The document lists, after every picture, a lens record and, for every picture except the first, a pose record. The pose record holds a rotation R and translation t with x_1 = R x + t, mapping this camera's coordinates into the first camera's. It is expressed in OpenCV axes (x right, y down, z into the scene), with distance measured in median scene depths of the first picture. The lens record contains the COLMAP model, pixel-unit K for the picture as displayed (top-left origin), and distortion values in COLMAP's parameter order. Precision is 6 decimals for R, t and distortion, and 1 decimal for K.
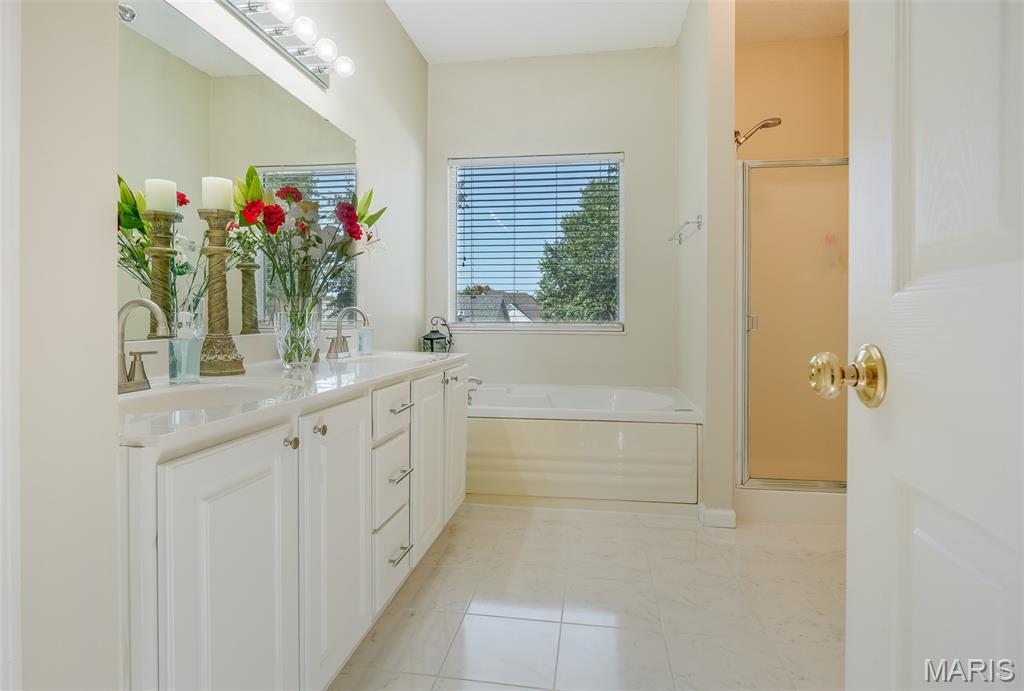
lens RADIAL K [[534.9, 0, 514.5], [0, 534.9, 322.3], [0, 0, 1]] dist [0.001357, 0.000284]
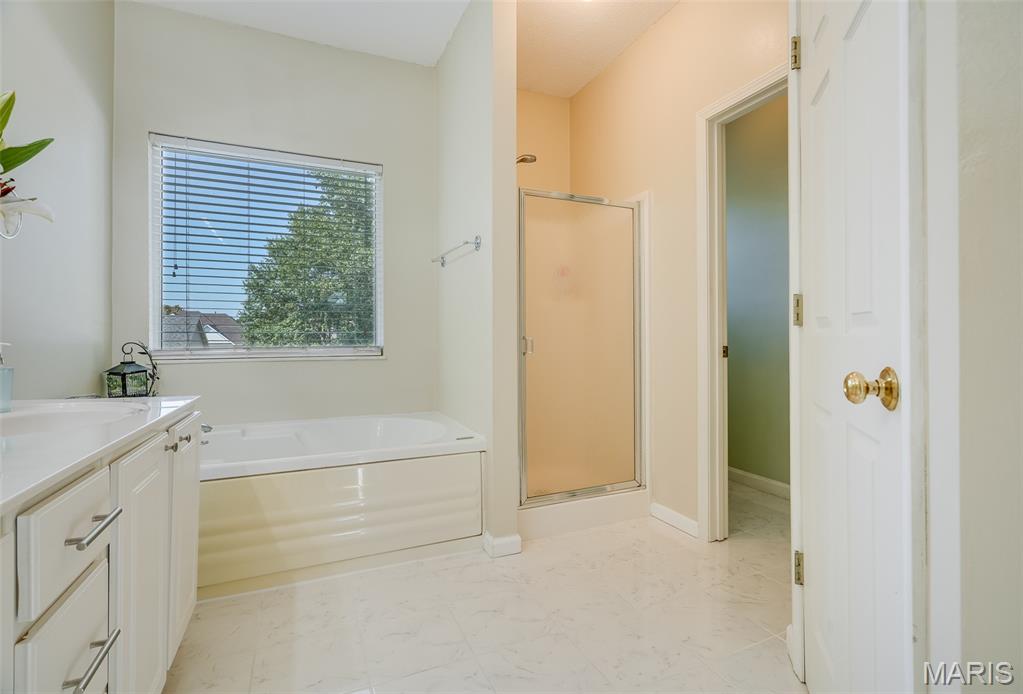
lens RADIAL K [[466.0, 0, 494.0], [0, 466.0, 334.4], [0, 0, 1]] dist [0.001862, 0.000541]
pose [[0.853399, -0.004632, 0.521238, -0.054072], [0.012873, 0.999843, -0.012192, -0.007274], [-0.521100, 0.017115, 0.853324, 0.192352]]
